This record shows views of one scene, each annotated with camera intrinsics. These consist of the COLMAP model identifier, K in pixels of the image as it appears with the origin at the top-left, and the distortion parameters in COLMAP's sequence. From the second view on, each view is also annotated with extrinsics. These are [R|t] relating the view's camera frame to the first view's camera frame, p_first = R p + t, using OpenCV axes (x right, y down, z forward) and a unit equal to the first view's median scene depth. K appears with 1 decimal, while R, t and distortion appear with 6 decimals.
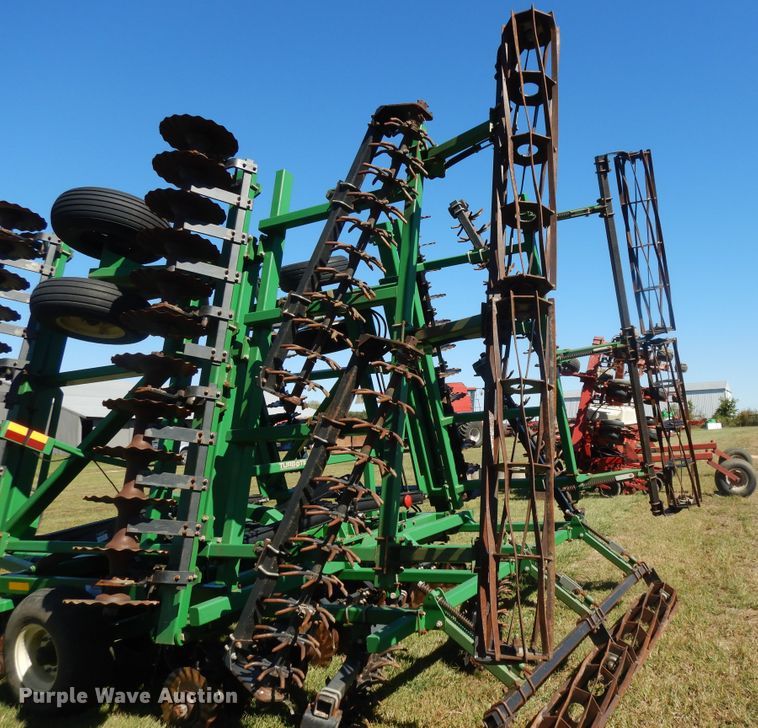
lens RADIAL K [[510.5, 0, 379.2], [0, 510.5, 378.9], [0, 0, 1]] dist [-0.001327, 0.002476]
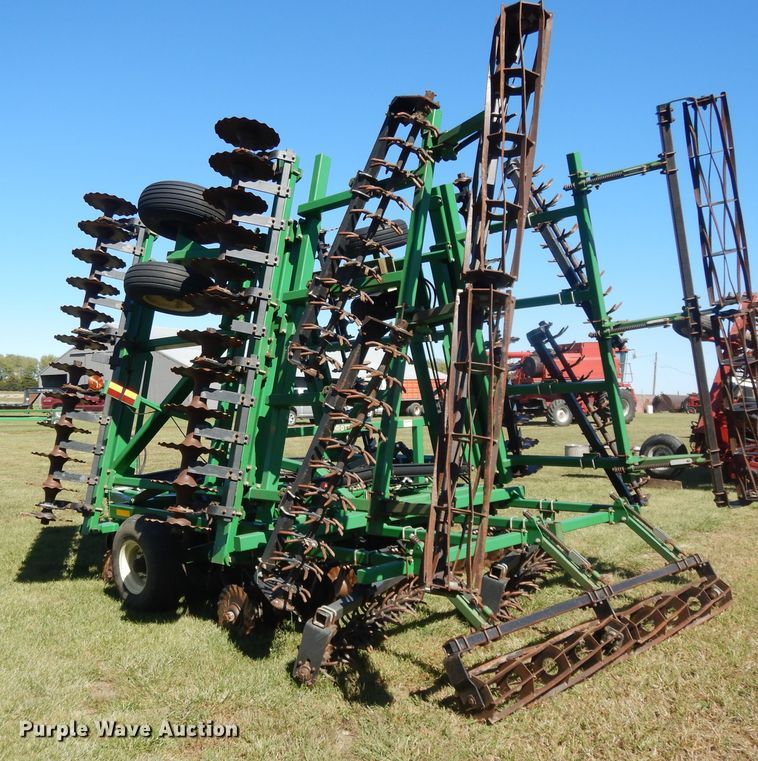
lens RADIAL K [[726.0, 0, 379.0], [0, 726.0, 380.5], [0, 0, 1]] dist [-0.002159, 0.003432]
pose [[0.949645, 0.034116, -0.311465, 0.451821], [-0.006840, 0.996075, 0.088249, -0.078762], [0.313254, -0.081675, 0.946151, -0.476595]]
